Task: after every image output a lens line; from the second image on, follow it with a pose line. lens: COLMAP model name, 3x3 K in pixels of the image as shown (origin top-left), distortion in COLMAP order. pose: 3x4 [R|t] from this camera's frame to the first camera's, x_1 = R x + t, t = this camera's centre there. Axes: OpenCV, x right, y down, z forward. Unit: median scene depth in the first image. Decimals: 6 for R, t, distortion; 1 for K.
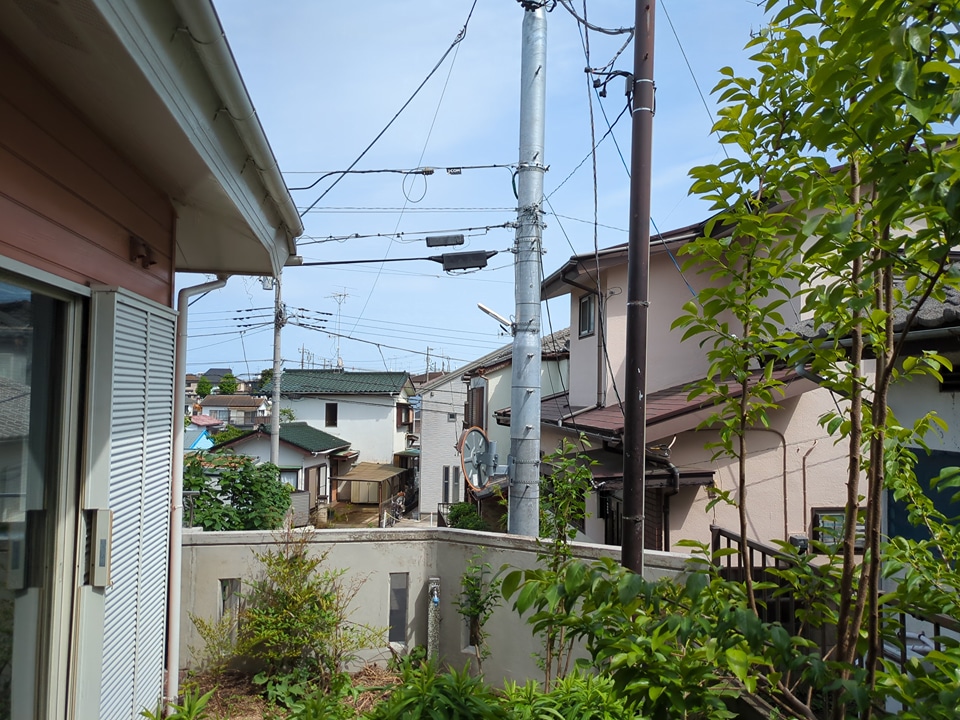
lens RADIAL K [[720.1, 0, 484.3], [0, 720.1, 363.4], [0, 0, 1]] dist [0.034062, -0.018503]
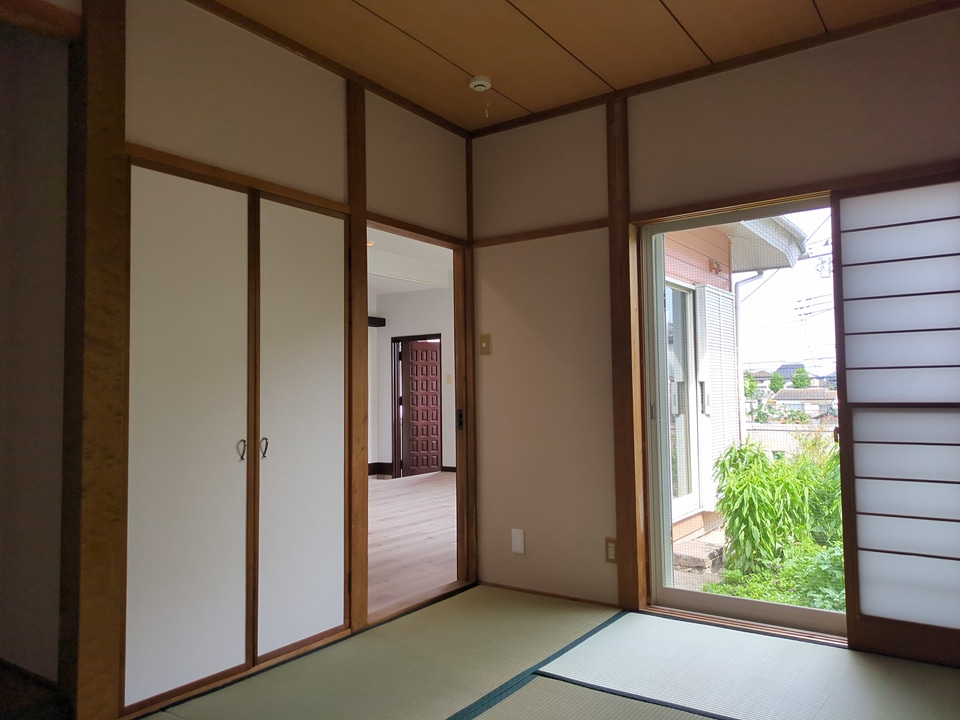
lens RADIAL K [[720.1, 0, 481.3], [0, 720.1, 359.2], [0, 0, 1]] dist [0.034062, -0.018503]
pose [[0.725264, -0.059374, -0.685905, 0.331102], [0.056701, 0.998041, -0.026439, 0.095846], [0.686132, -0.019716, 0.727210, -0.719409]]
